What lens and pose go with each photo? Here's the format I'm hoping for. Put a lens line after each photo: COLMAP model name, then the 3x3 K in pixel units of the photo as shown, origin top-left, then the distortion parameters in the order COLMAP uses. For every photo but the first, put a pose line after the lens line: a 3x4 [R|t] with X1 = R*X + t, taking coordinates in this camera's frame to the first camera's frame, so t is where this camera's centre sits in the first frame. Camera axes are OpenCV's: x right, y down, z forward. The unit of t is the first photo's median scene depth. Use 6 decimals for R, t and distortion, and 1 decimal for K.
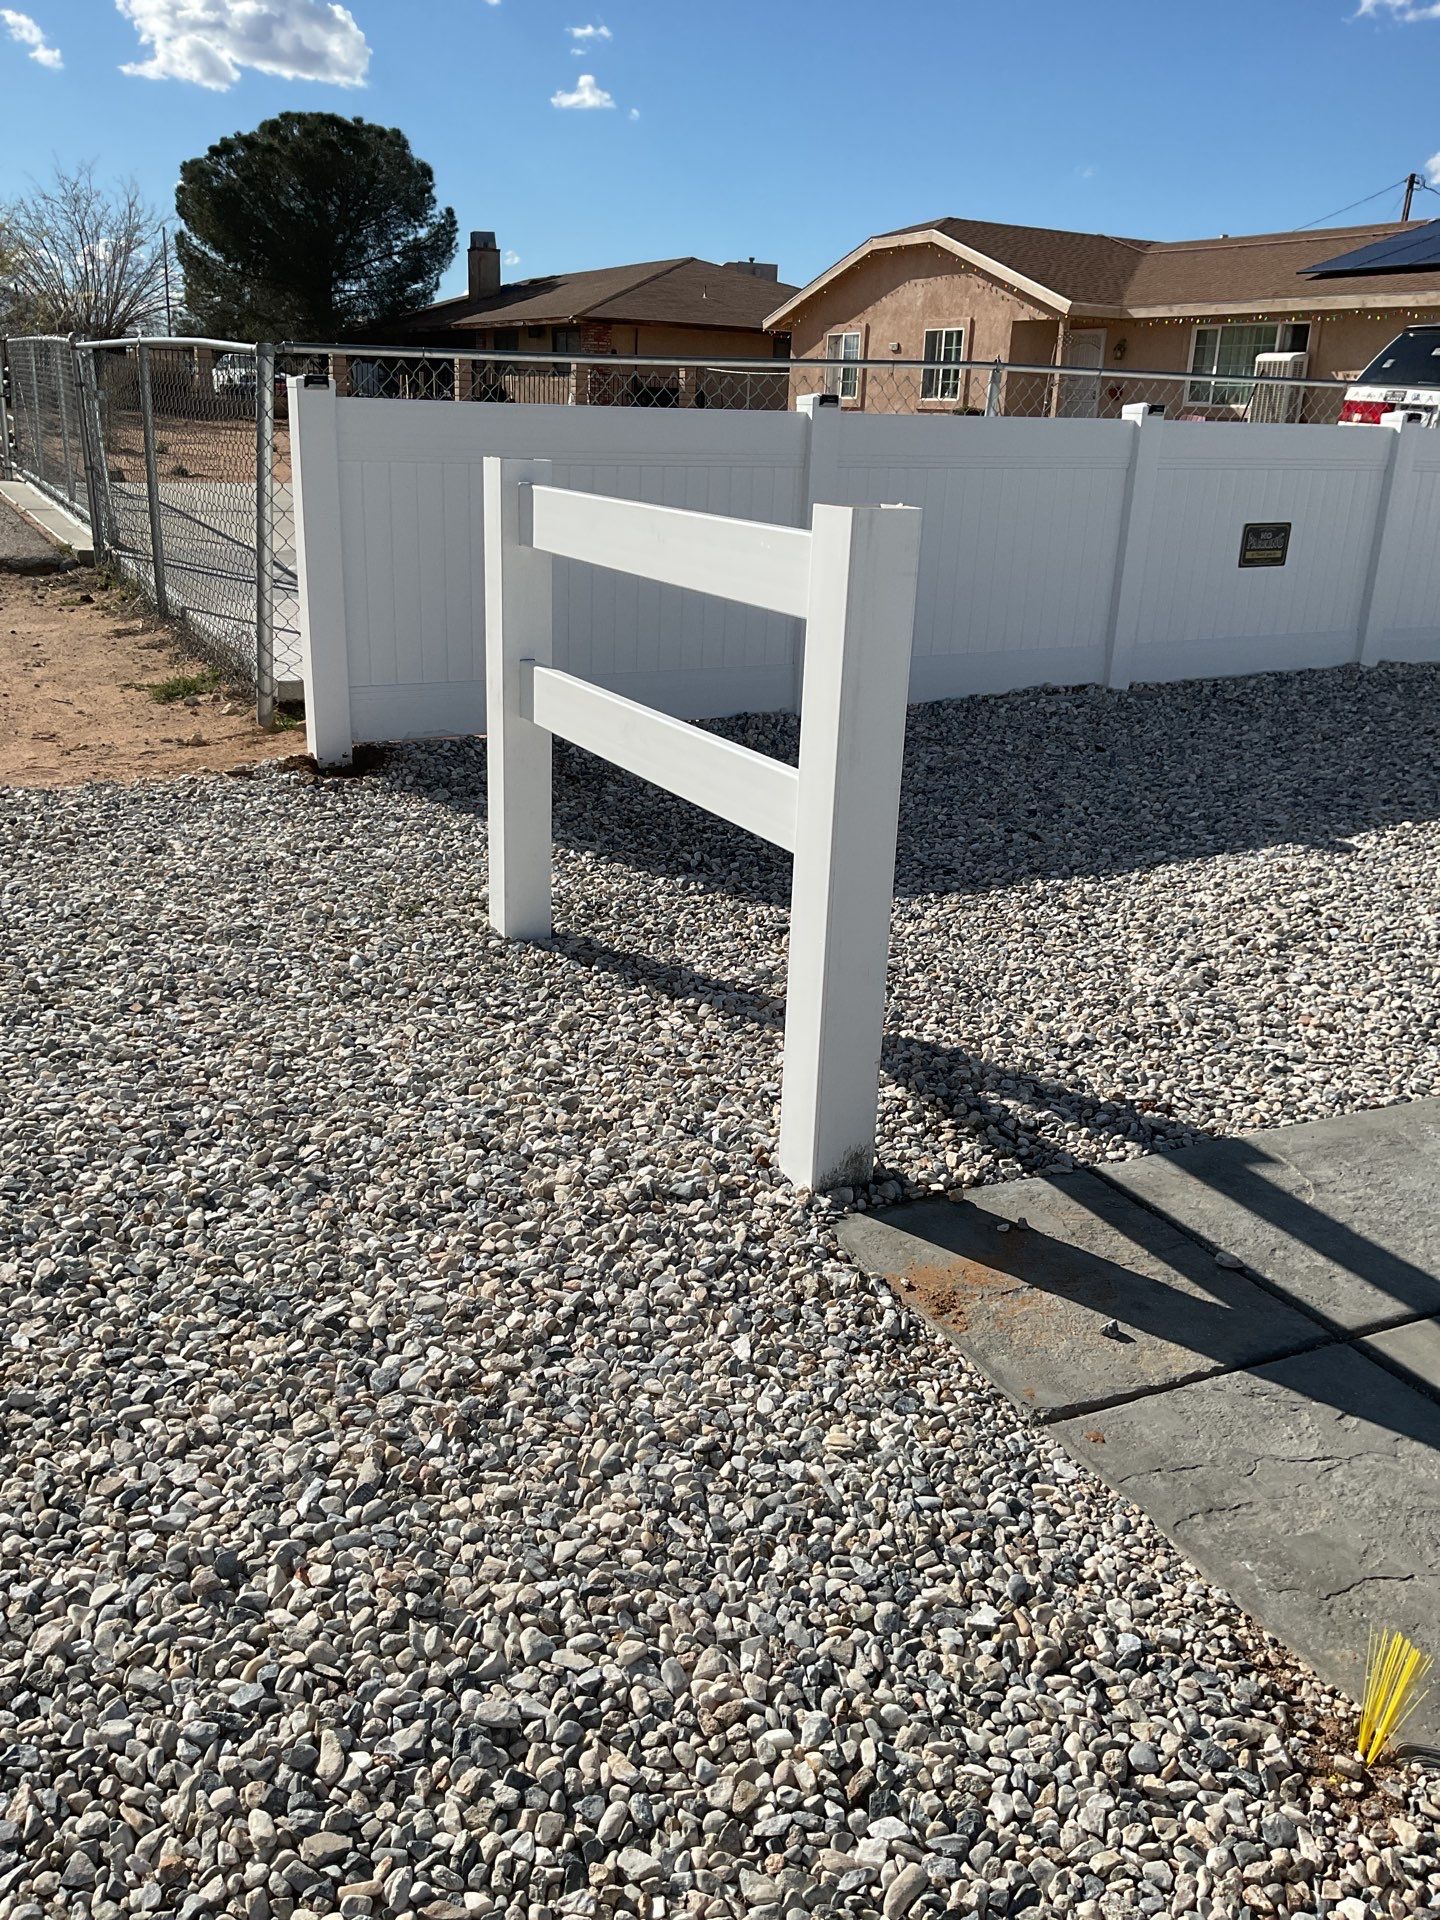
lens RADIAL K [[1591.3, 0, 720.7], [0, 1591.3, 950.0], [0, 0, 1]] dist [0.114482, -0.196118]
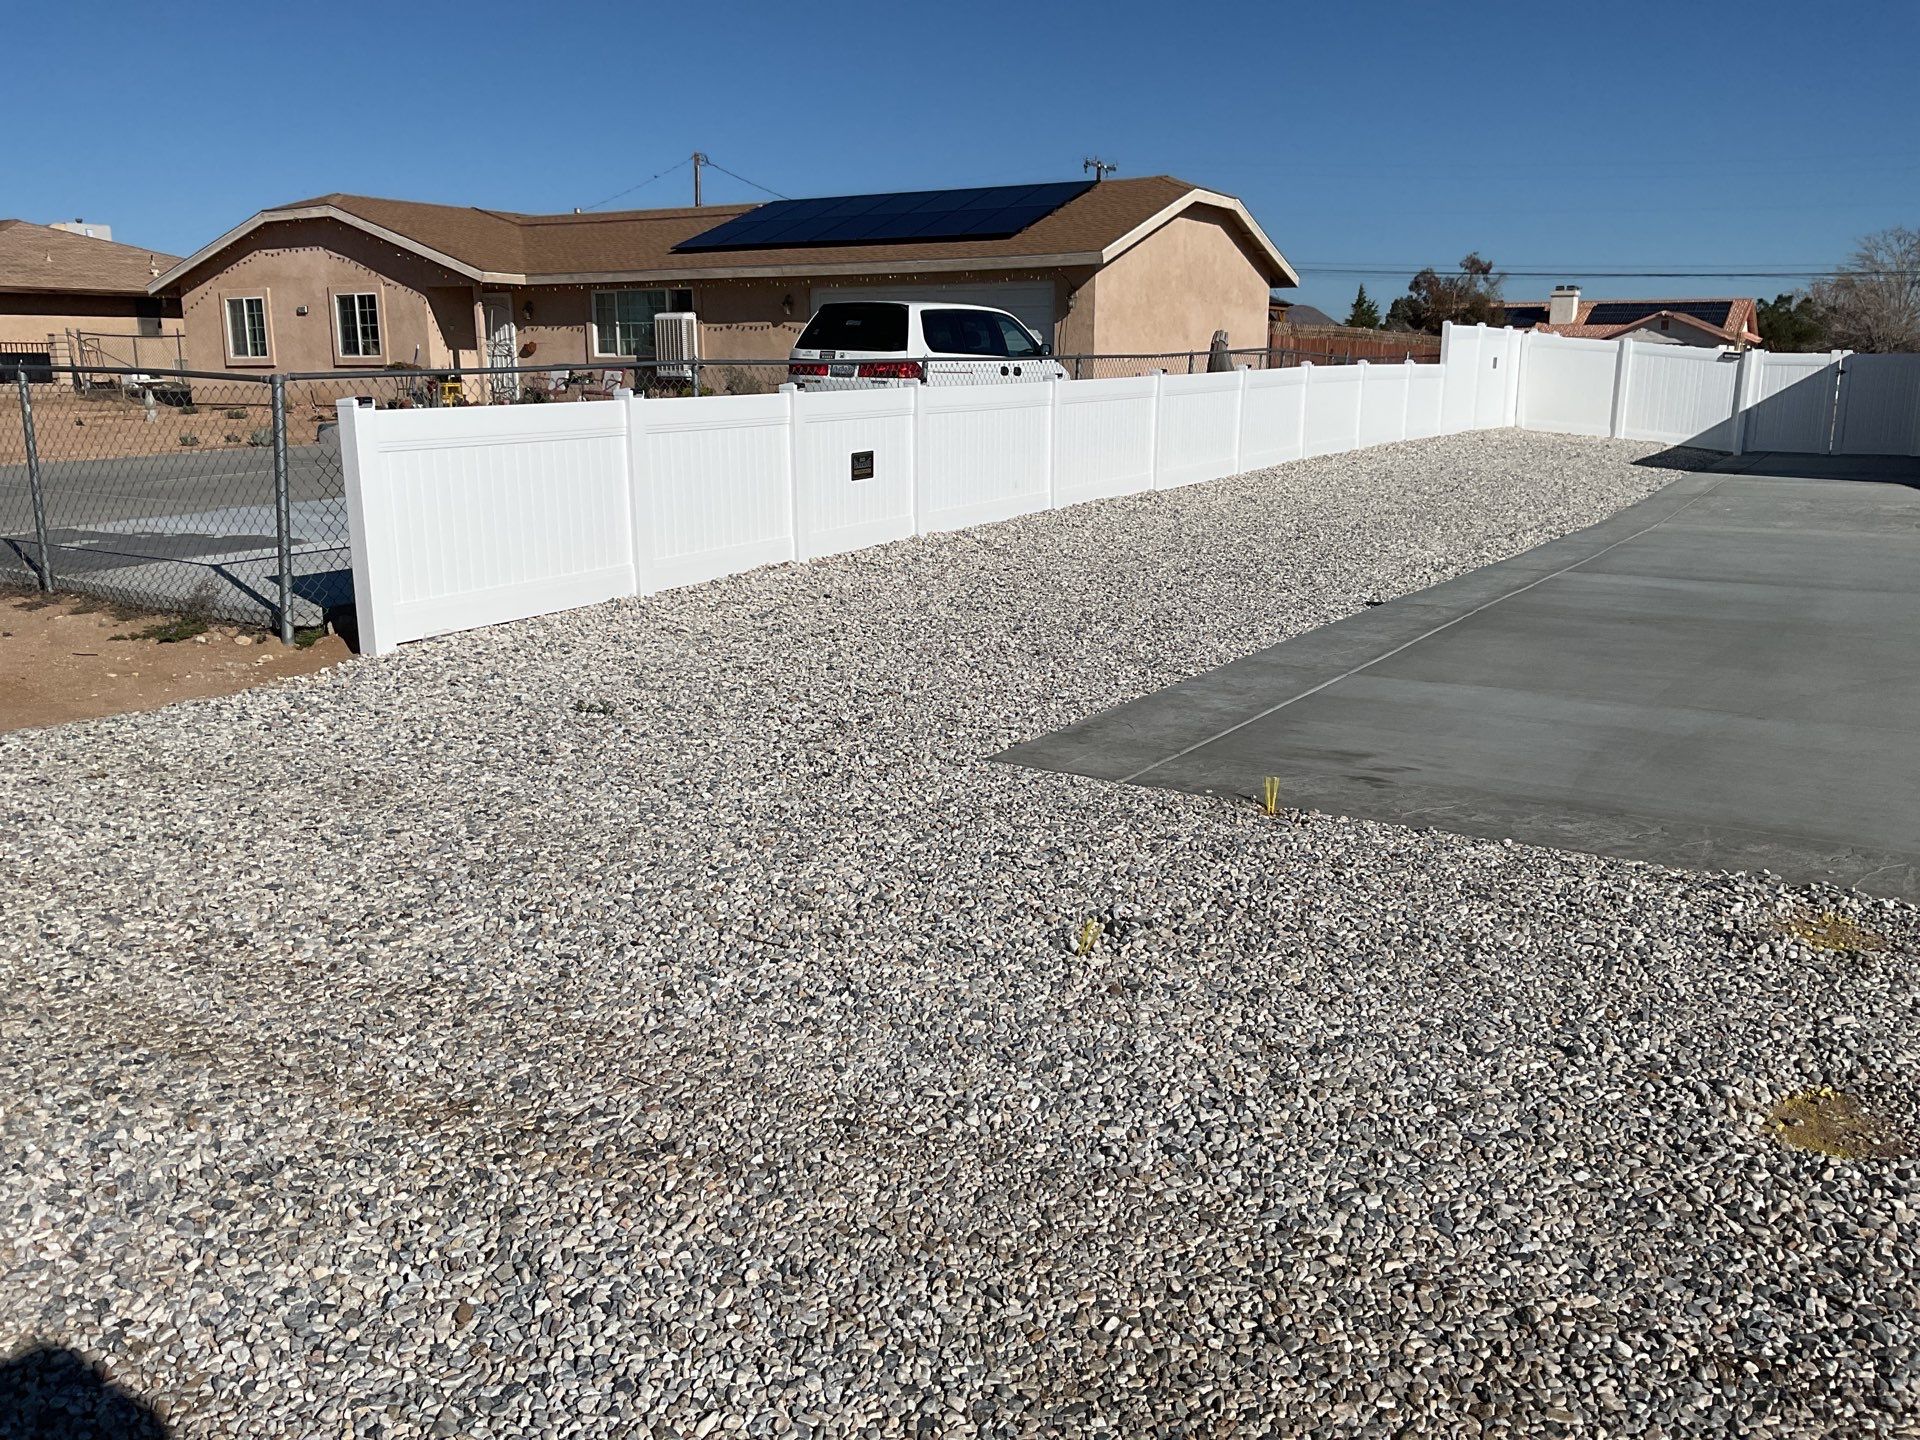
lens RADIAL K [[1591.3, 0, 955.7], [0, 1591.3, 720.7], [0, 0, 1]] dist [0.114482, -0.196118]
pose [[0.850977, -0.155051, 0.501795, -0.078169], [0.201047, 0.978825, -0.038499, 0.013957], [-0.485200, 0.133646, 0.864129, -0.069728]]
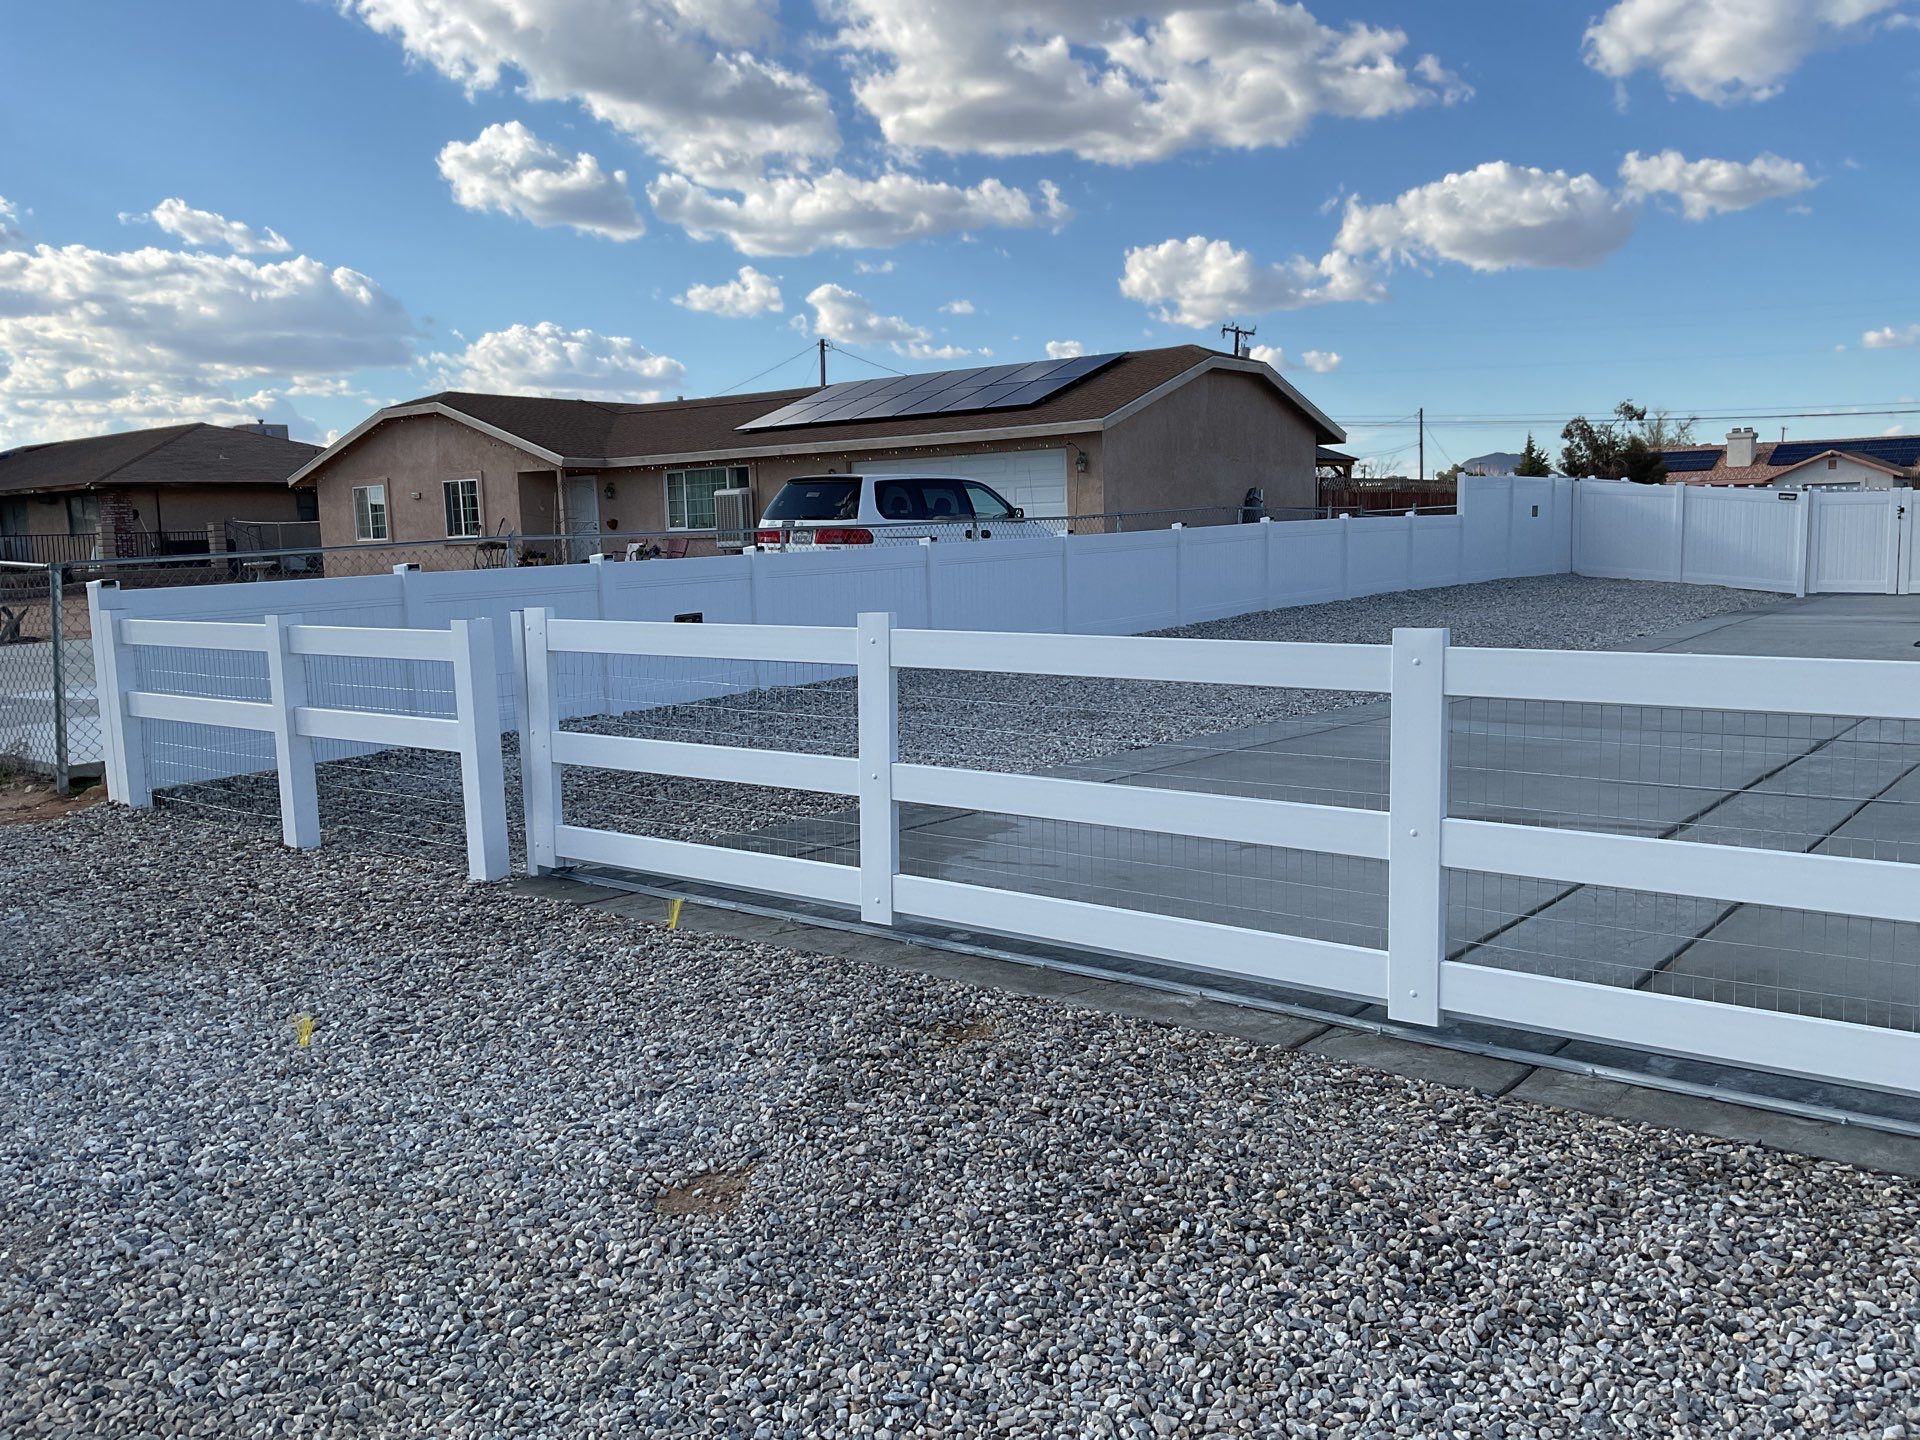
lens RADIAL K [[1592.3, 0, 956.9], [0, 1592.3, 712.5], [0, 0, 1]] dist [0.105058, -0.210423]
pose [[0.907760, -0.115055, 0.403404, -0.018828], [0.195321, 0.966976, -0.163730, 0.033014], [-0.371244, 0.227420, 0.900254, -0.117854]]
